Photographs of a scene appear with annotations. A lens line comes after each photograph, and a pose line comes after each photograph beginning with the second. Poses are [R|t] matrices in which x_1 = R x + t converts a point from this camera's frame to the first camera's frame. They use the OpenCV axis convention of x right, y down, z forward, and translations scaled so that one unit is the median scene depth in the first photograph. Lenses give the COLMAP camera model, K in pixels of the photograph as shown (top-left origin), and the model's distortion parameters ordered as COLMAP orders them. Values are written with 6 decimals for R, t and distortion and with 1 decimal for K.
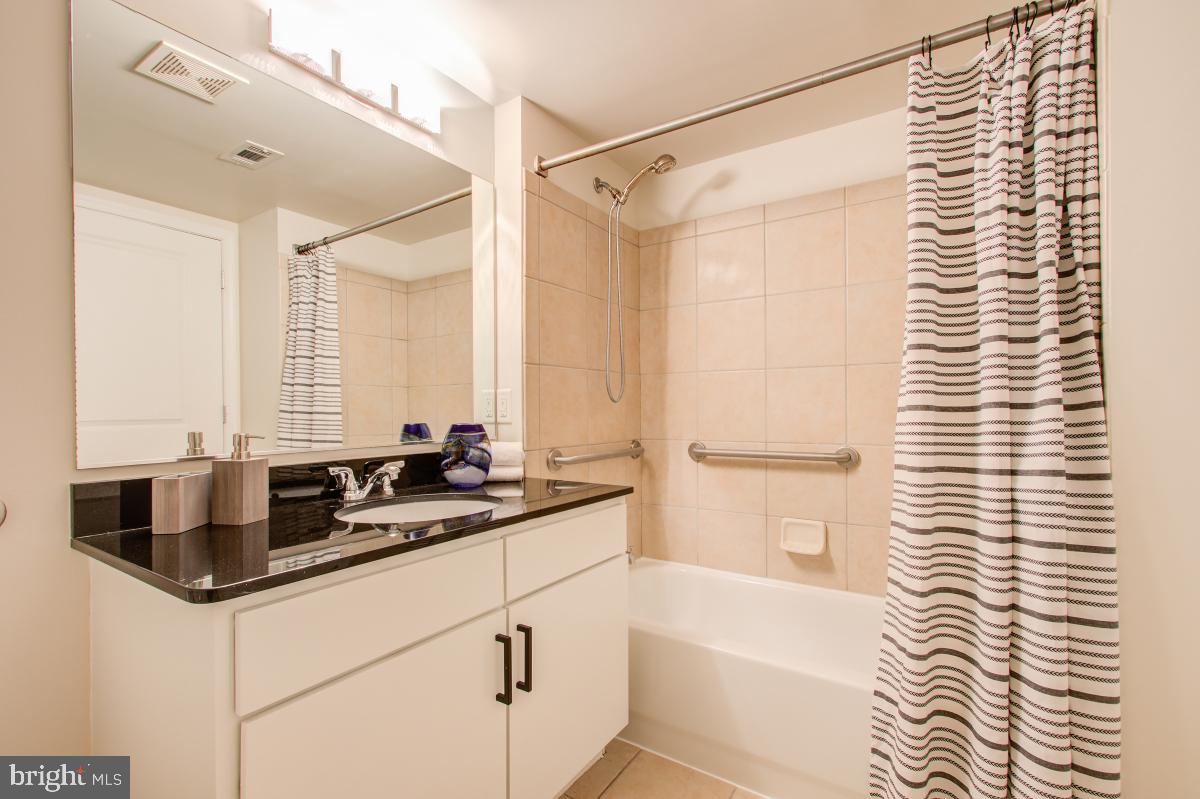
lens RADIAL K [[543.6, 0, 596.2], [0, 543.6, 417.0], [0, 0, 1]] dist [0.008696, 0.000088]
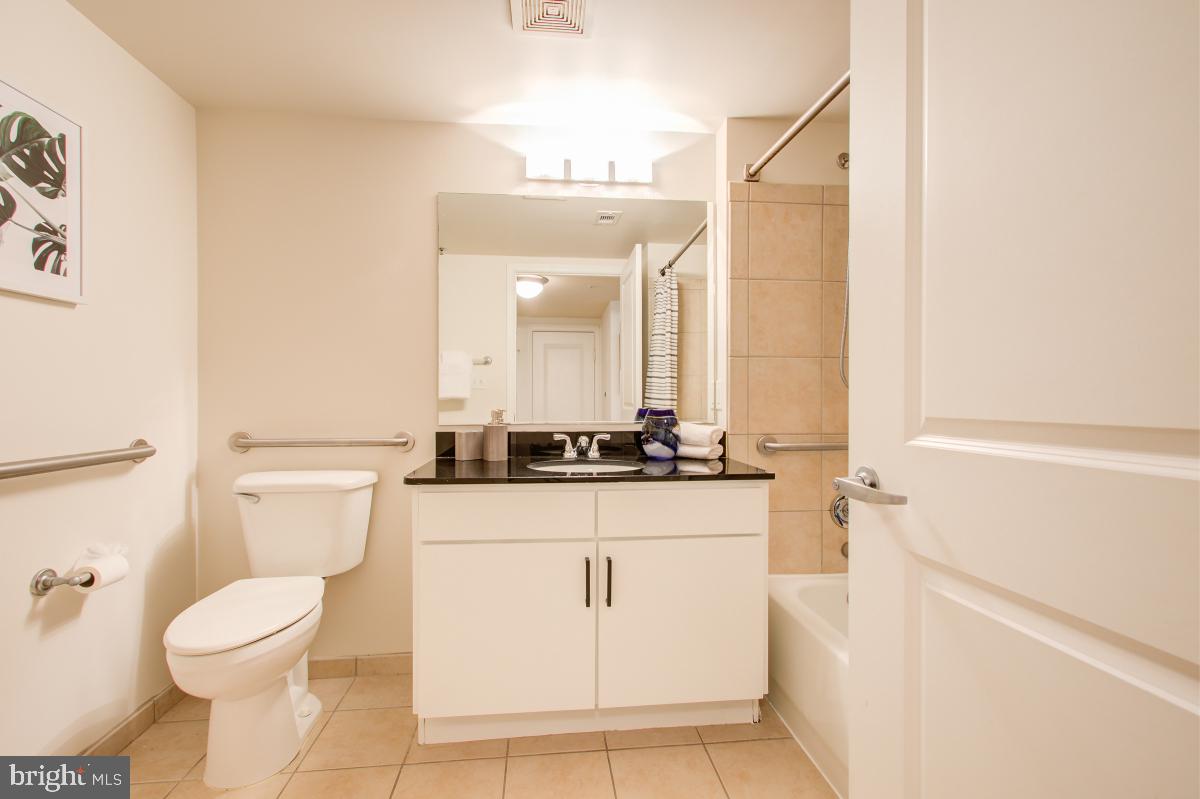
lens RADIAL K [[552.9, 0, 587.7], [0, 552.9, 410.2], [0, 0, 1]] dist [0.011411, 0.000510]
pose [[0.638106, 0.024250, -0.769566, 0.619708], [-0.012758, 0.999700, 0.020923, -0.009140], [0.769842, -0.003533, 0.638224, 0.053085]]
